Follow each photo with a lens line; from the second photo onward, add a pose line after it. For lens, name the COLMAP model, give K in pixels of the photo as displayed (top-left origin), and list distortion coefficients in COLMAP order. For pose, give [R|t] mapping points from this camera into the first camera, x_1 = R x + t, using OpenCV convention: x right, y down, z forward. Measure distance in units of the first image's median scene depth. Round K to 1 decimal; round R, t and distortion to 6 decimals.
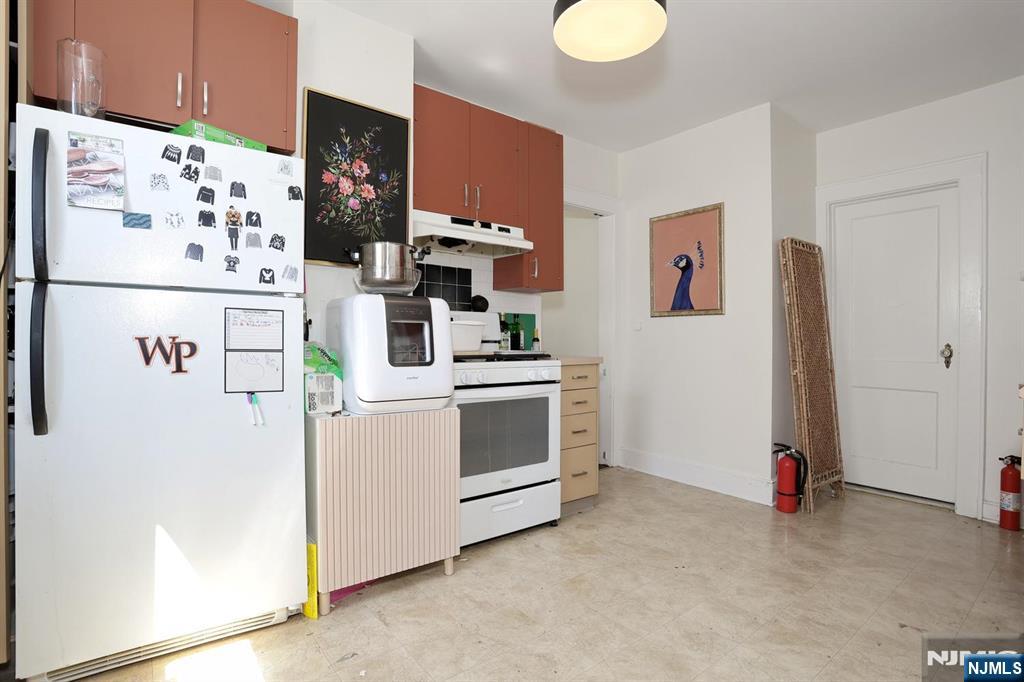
lens RADIAL K [[497.4, 0, 507.0], [0, 497.4, 339.5], [0, 0, 1]] dist [-0.079600, 0.035547]
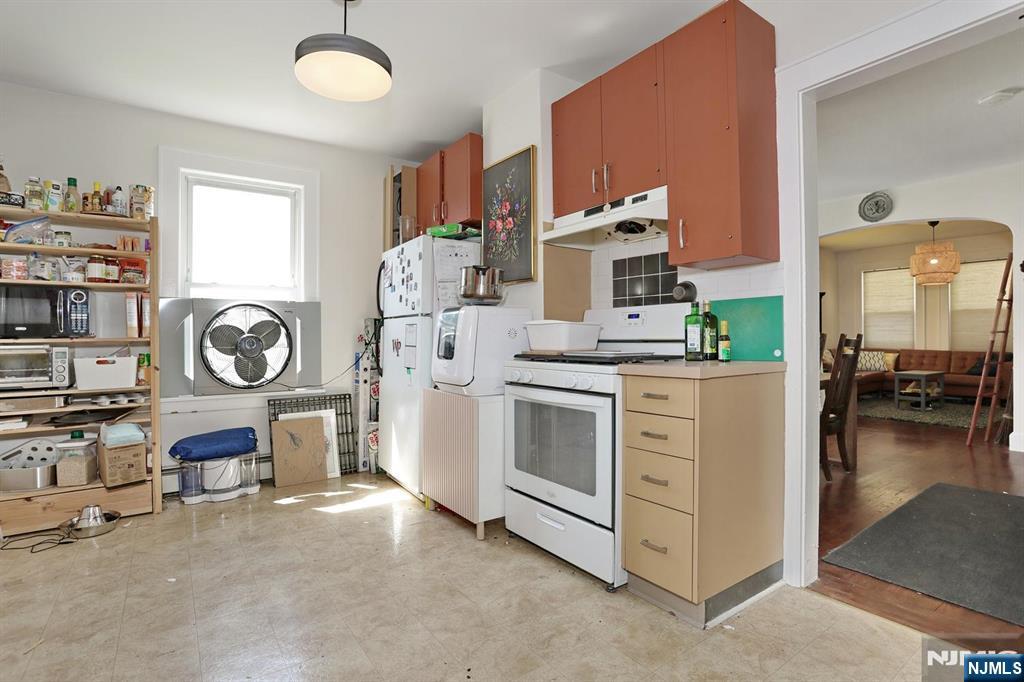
lens RADIAL K [[497.4, 0, 507.0], [0, 497.4, 339.5], [0, 0, 1]] dist [-0.079600, 0.035547]
pose [[-0.044611, -0.007587, -0.998976, 0.992756], [0.002789, 0.999966, -0.007719, 0.009115], [0.999001, -0.003131, -0.044588, 1.047038]]
